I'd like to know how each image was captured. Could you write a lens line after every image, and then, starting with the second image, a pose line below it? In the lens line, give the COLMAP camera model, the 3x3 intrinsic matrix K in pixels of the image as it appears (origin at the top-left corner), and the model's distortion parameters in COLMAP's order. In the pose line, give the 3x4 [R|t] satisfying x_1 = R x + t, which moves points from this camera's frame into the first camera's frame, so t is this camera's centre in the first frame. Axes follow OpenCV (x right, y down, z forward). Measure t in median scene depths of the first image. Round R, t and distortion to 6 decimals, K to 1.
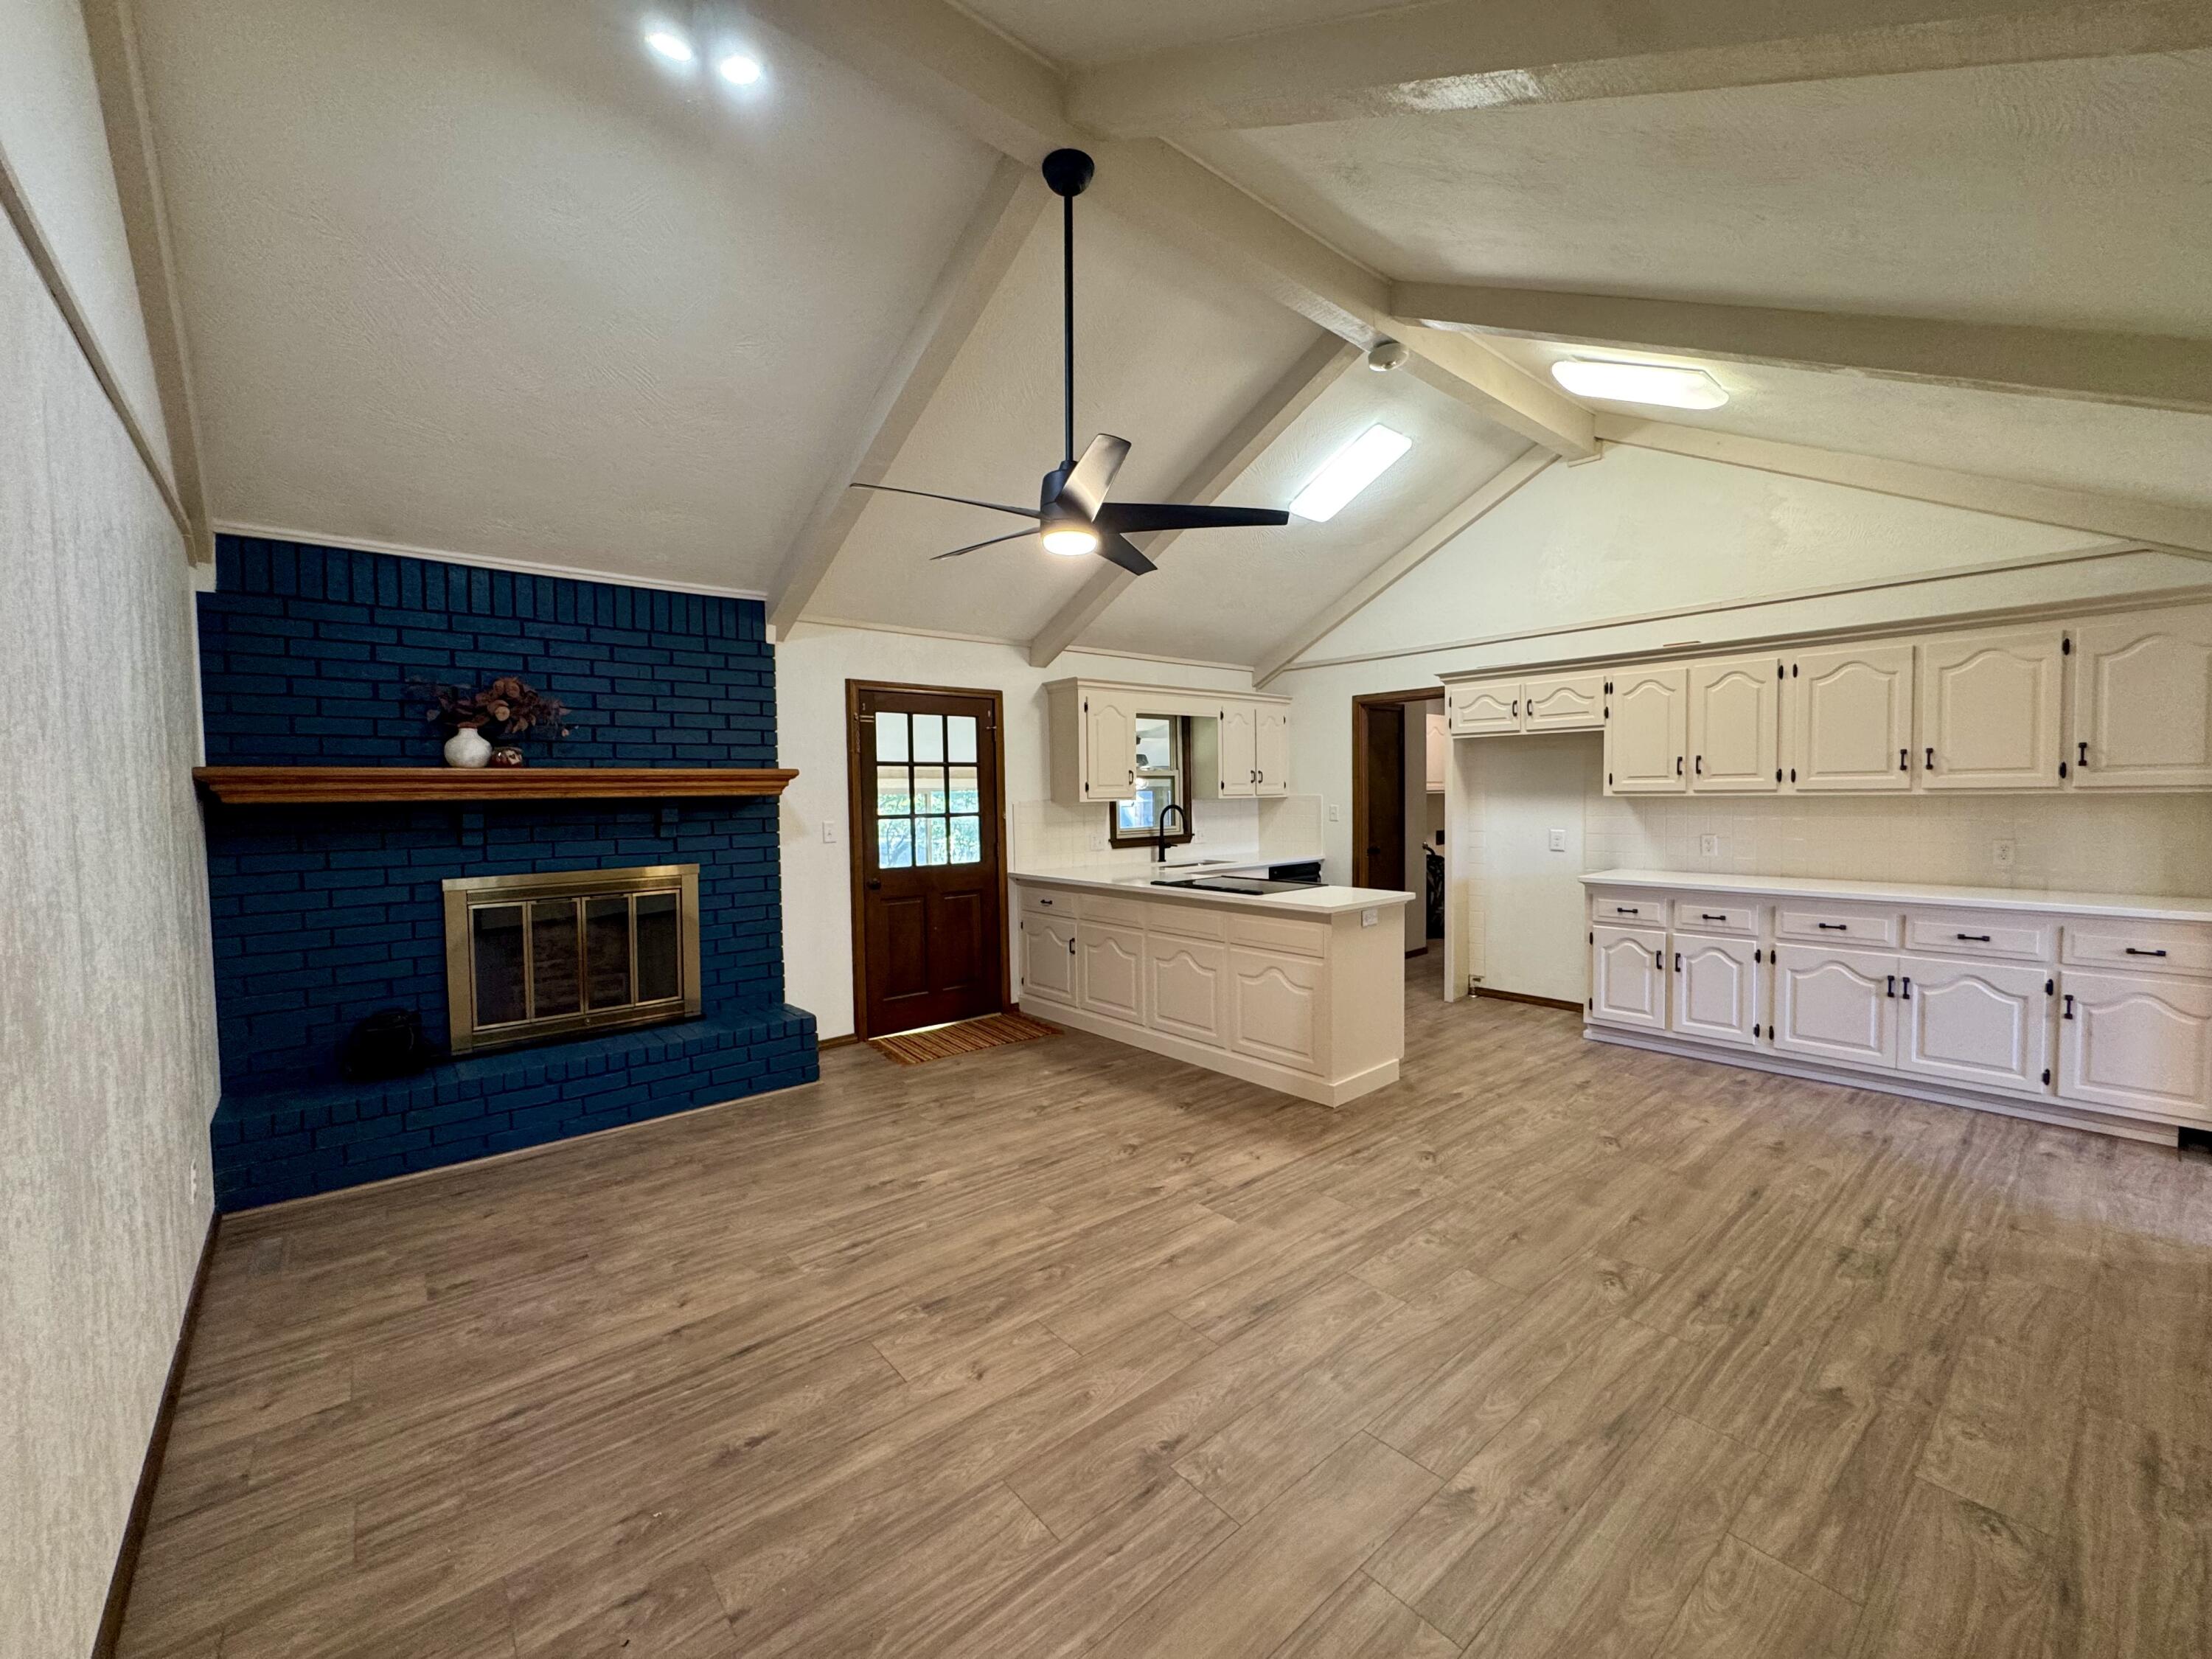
lens RADIAL K [[877.9, 0, 1100.9], [0, 877.9, 828.4], [0, 0, 1]] dist [-0.000806, -0.000119]
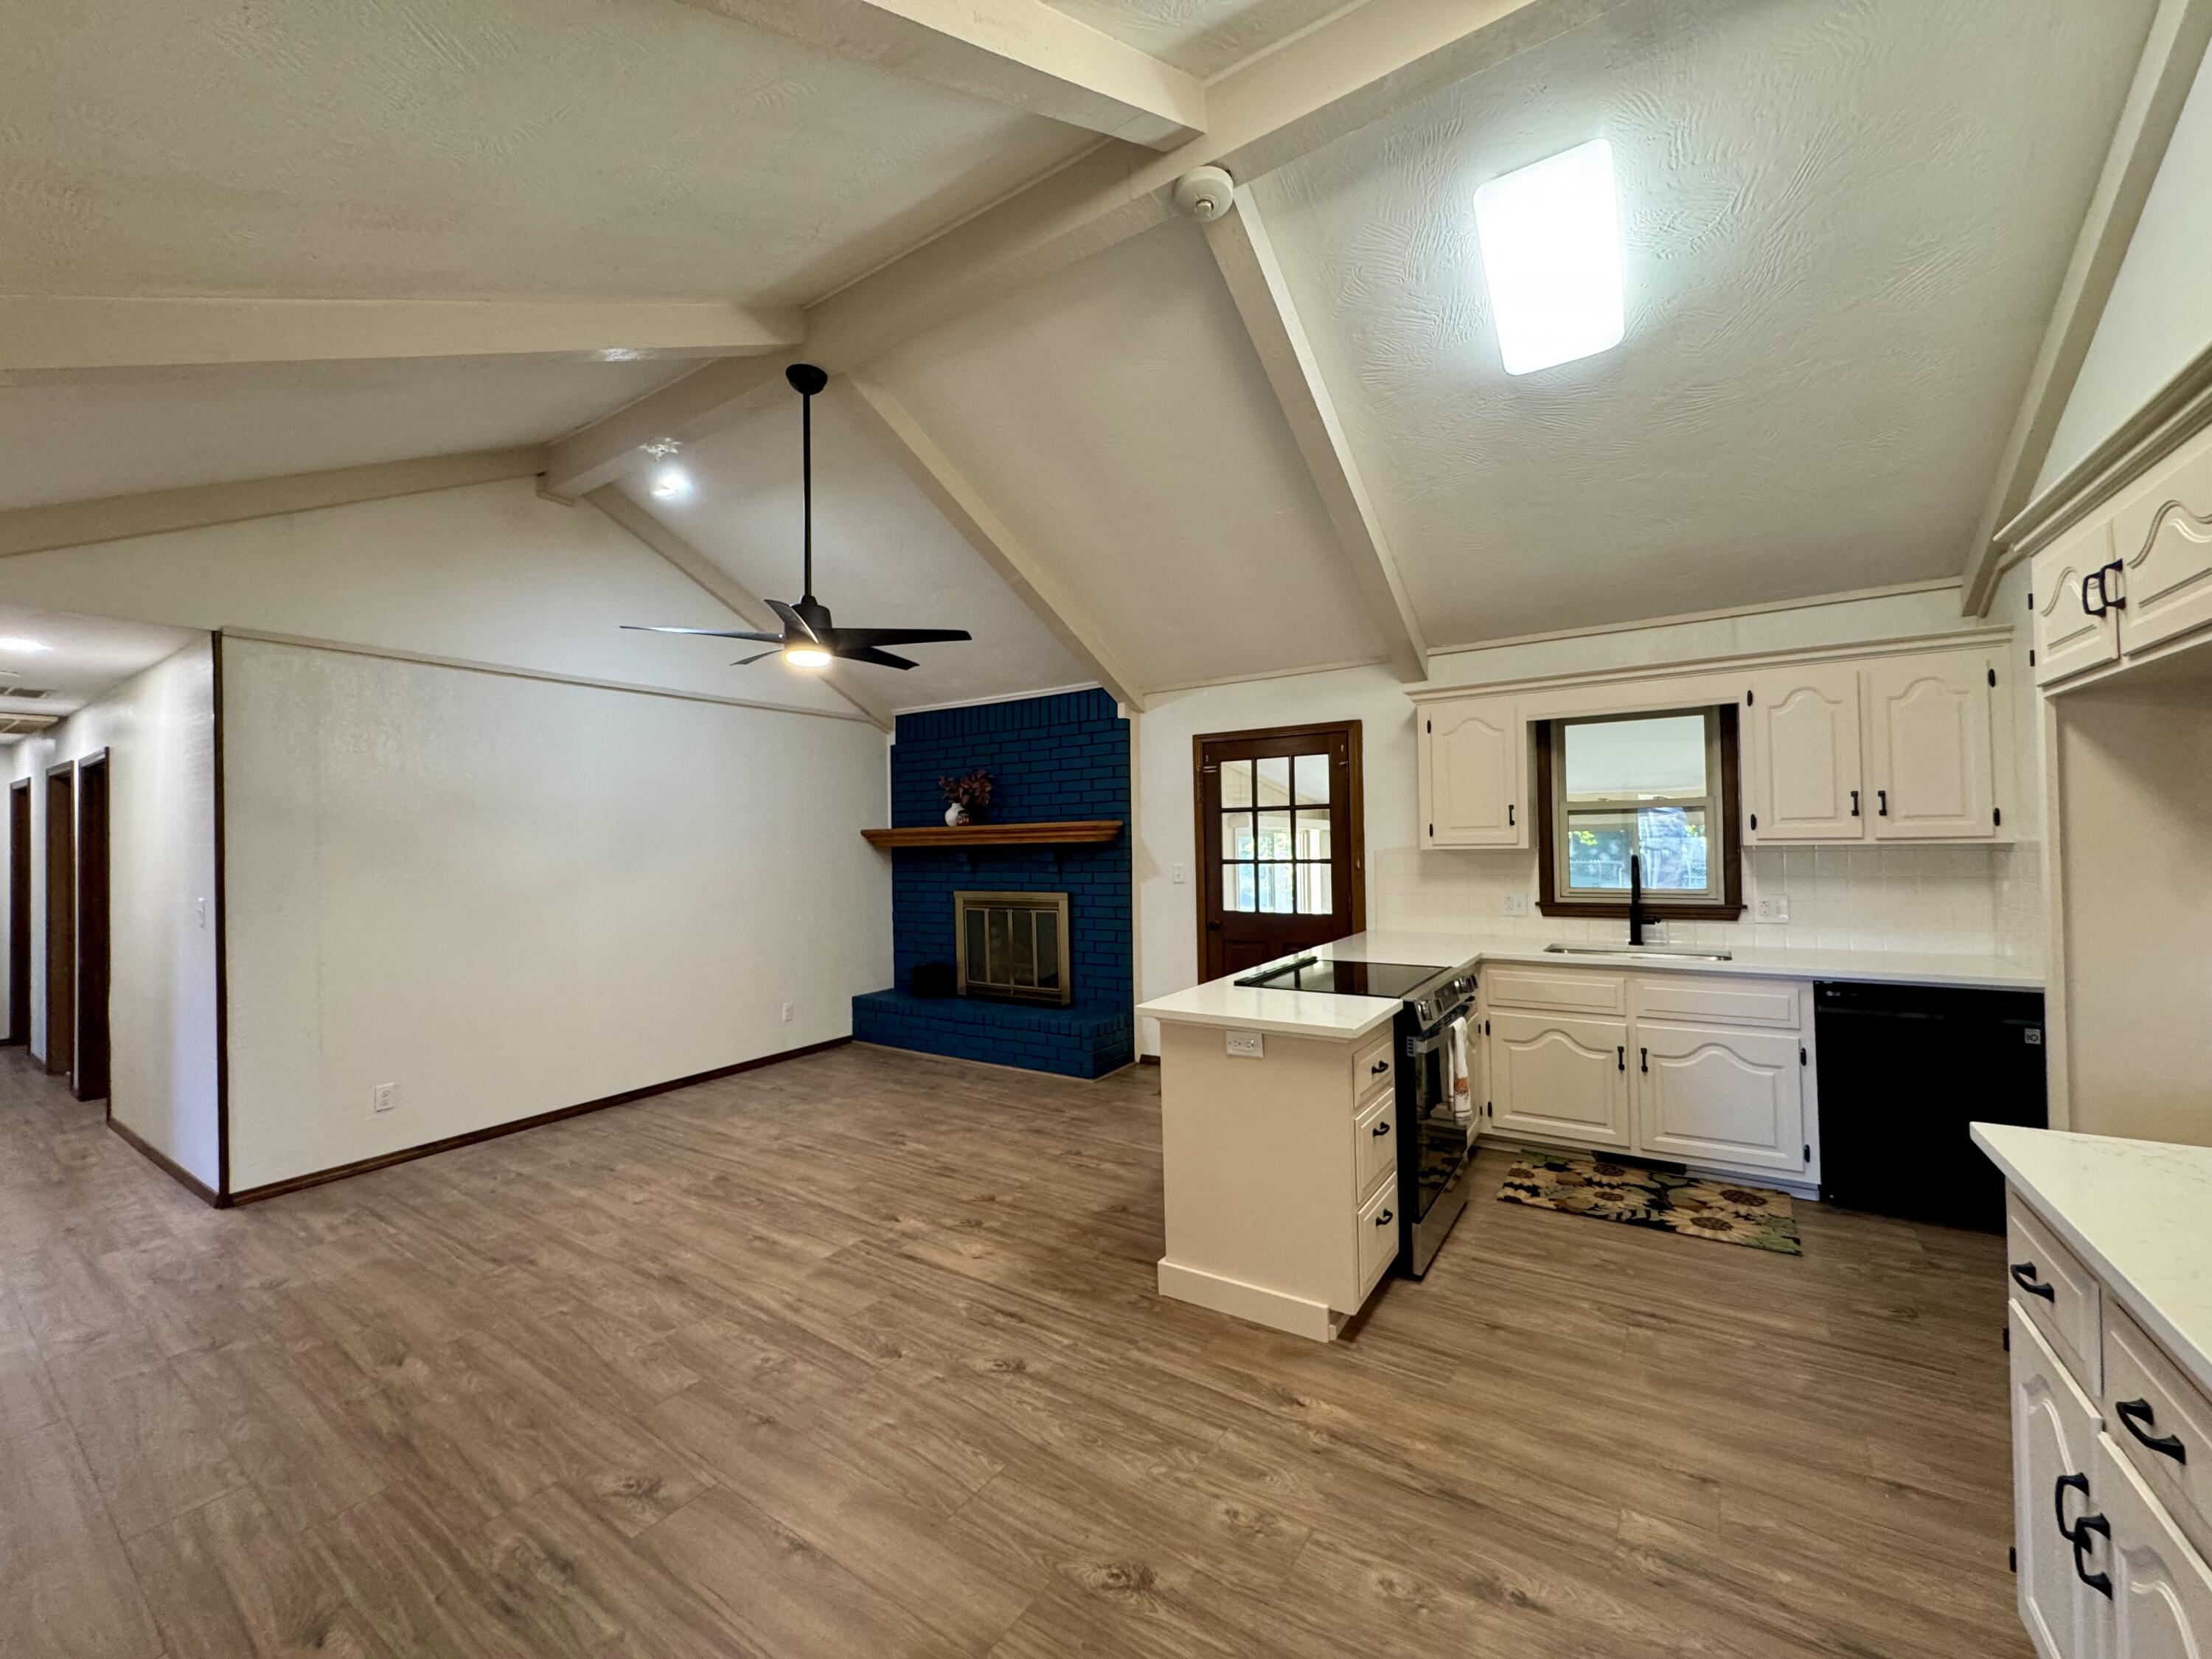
lens RADIAL K [[877.9, 0, 1105.3], [0, 877.9, 827.0], [0, 0, 1]] dist [-0.000806, -0.000119]
pose [[0.276314, -0.006507, -0.961045, 0.712771], [-0.023390, 0.999635, -0.013493, -0.036224], [0.960783, 0.026207, 0.276061, 0.572740]]
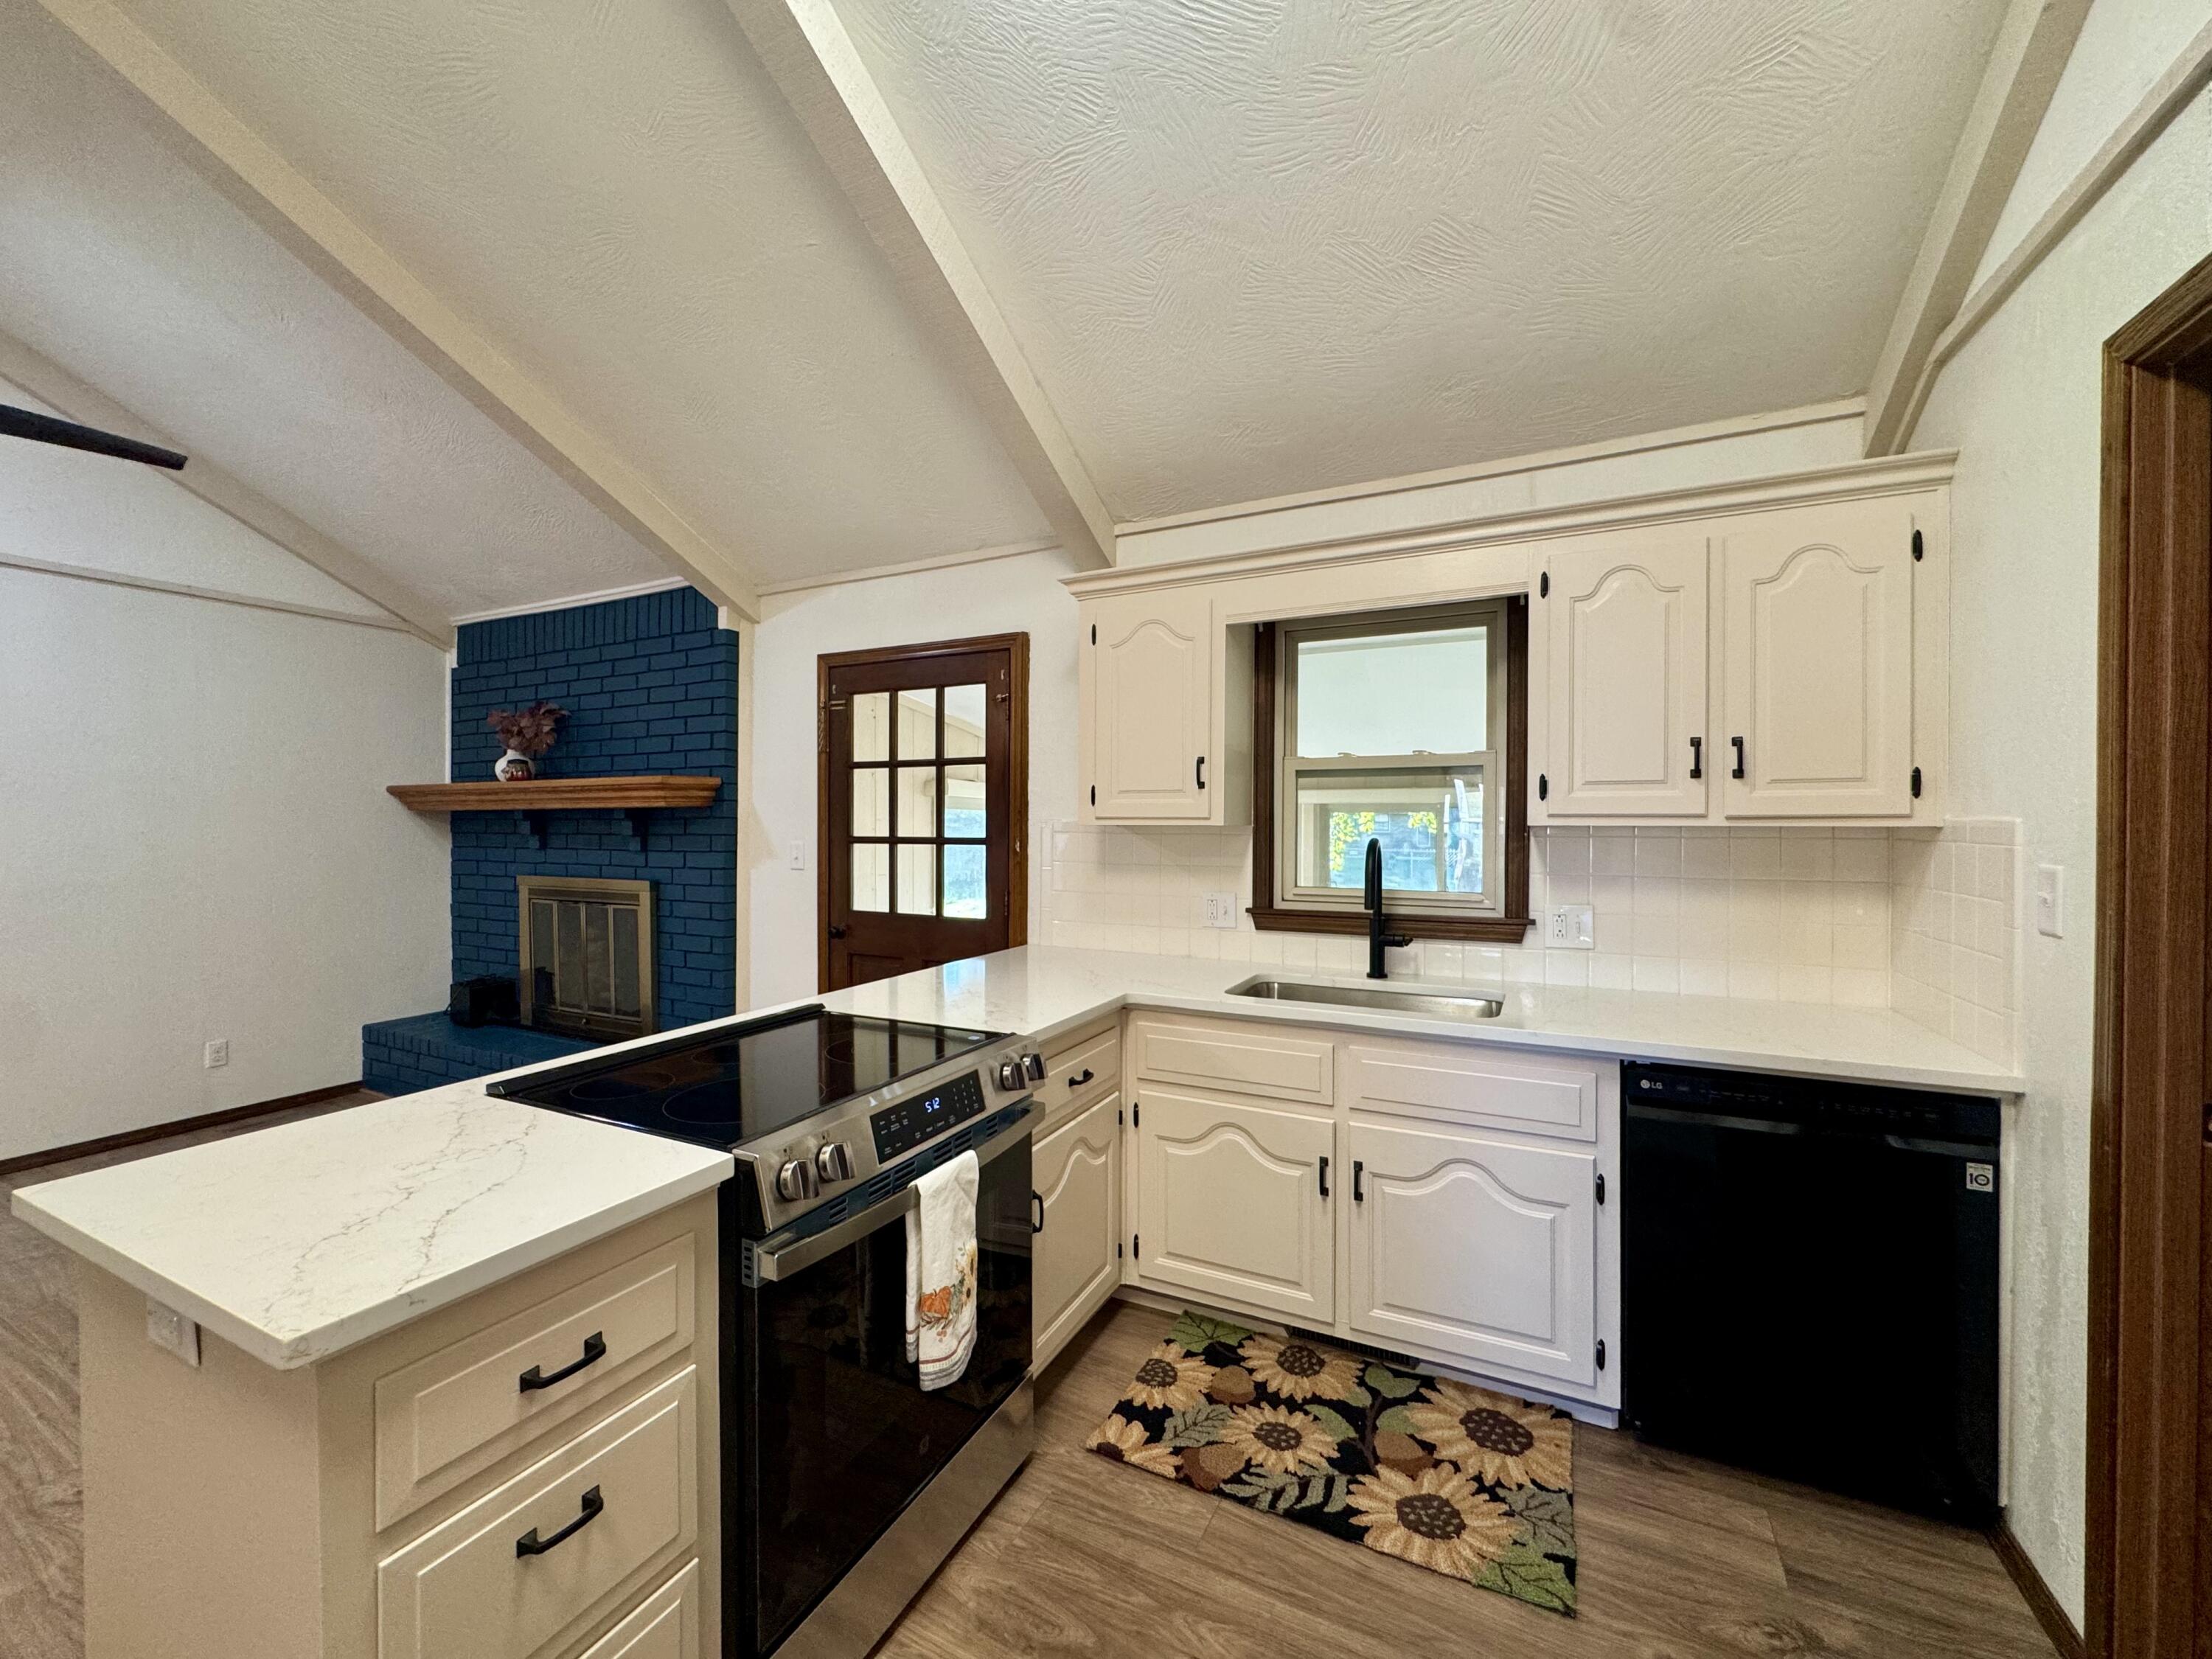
lens RADIAL K [[877.9, 0, 1101.9], [0, 877.9, 825.5], [0, 0, 1]] dist [-0.000806, -0.000119]
pose [[0.391410, 0.019092, -0.920018, 0.490538], [-0.044198, 0.999021, 0.001928, -0.034350], [0.919154, 0.039909, 0.391870, 0.901803]]
